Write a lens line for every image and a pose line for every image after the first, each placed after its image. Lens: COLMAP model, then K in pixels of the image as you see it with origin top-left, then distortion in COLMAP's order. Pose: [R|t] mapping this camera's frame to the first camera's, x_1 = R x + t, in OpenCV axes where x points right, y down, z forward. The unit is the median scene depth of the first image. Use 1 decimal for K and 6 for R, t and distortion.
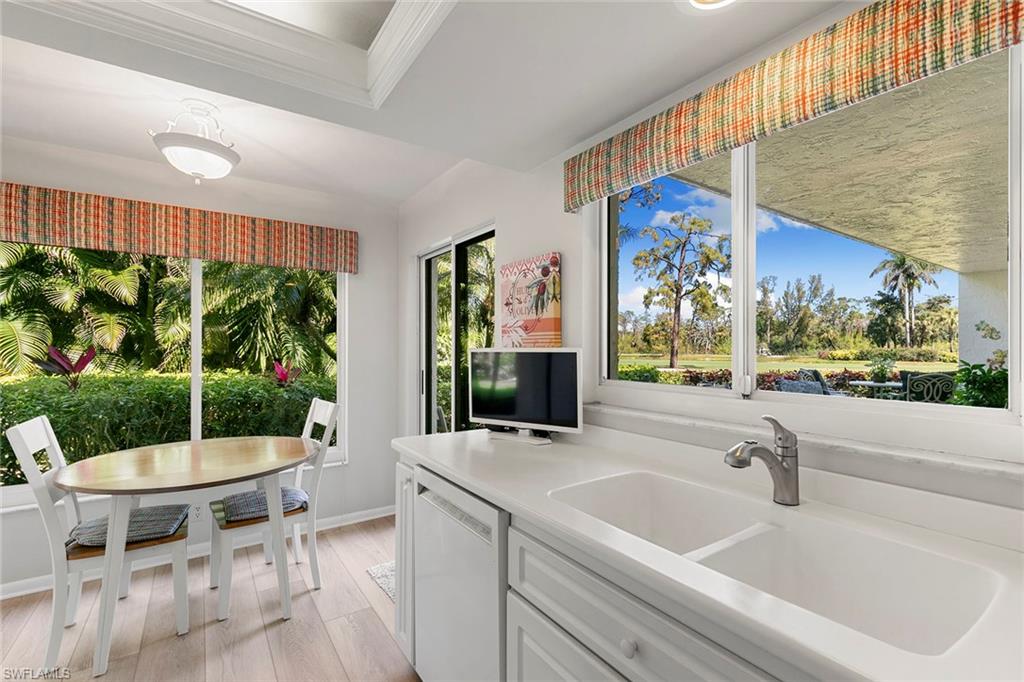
lens RADIAL K [[458.5, 0, 511.9], [0, 458.5, 343.8], [0, 0, 1]] dist [0.001924, 0.000114]
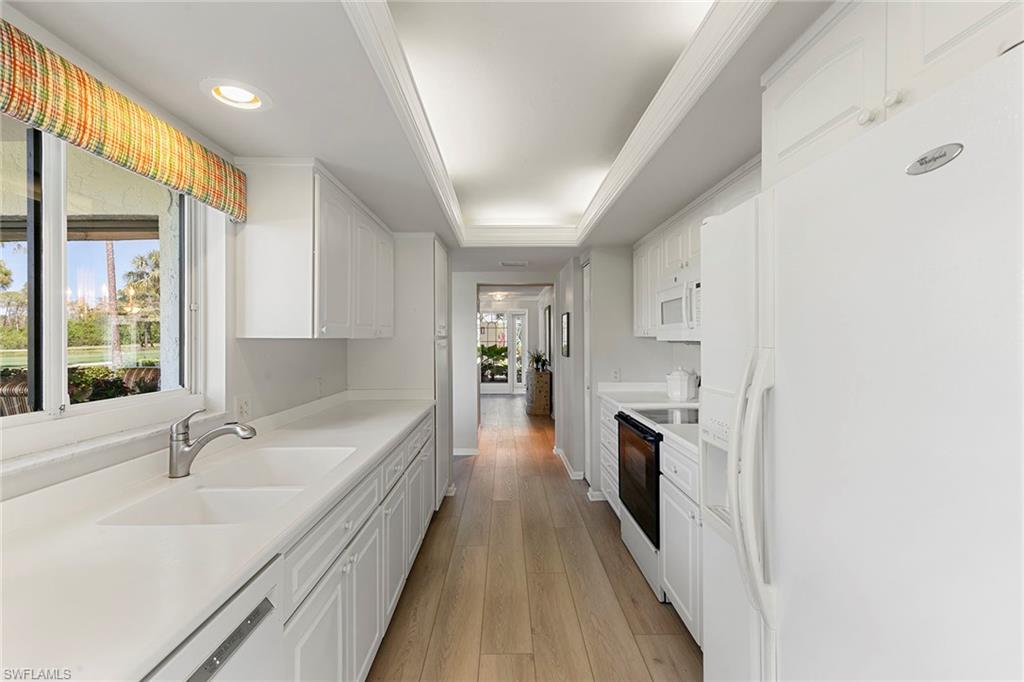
lens RADIAL K [[464.3, 0, 506.9], [0, 464.3, 339.0], [0, 0, 1]] dist [0.012328, 0.000118]
pose [[-0.826655, 0.000716, 0.562709, -0.461222], [-0.003042, 0.999979, -0.005741, -0.017966], [-0.562701, -0.006458, -0.826635, 0.770532]]
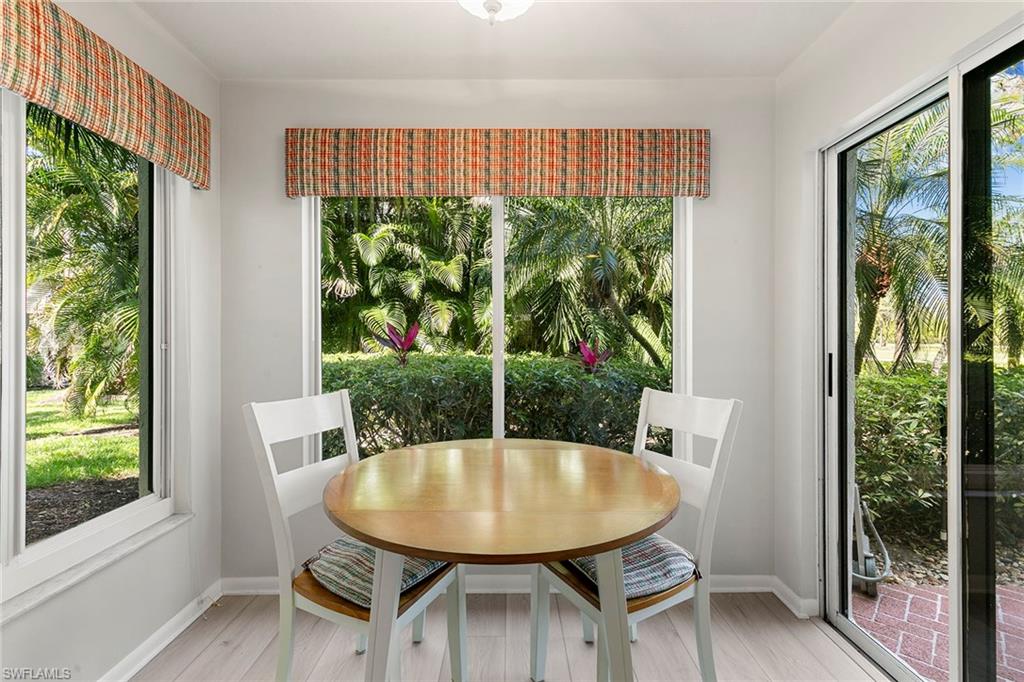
lens RADIAL K [[457.1, 0, 513.2], [0, 457.1, 333.1], [0, 0, 1]] dist [0.003386, 0.000212]
pose [[0.827808, -0.005397, -0.560985, -0.219619], [0.003683, 0.999984, -0.004186, 0.037190], [0.560999, 0.001399, 0.827815, 0.349927]]
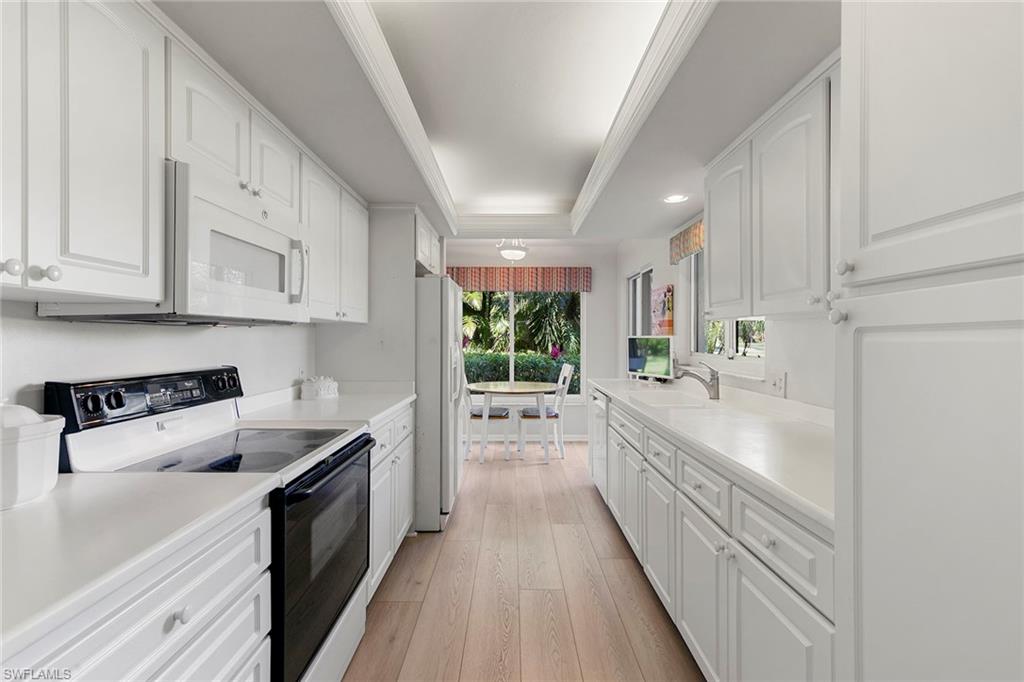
lens RADIAL K [[464.3, 0, 506.9], [0, 464.3, 339.0], [0, 0, 1]] dist [0.012328, 0.000118]
pose [[0.819737, 0.004941, -0.572719, 0.404699], [0.001491, 0.999941, 0.010761, 0.000244], [0.572738, -0.009675, 0.819681, -0.598794]]
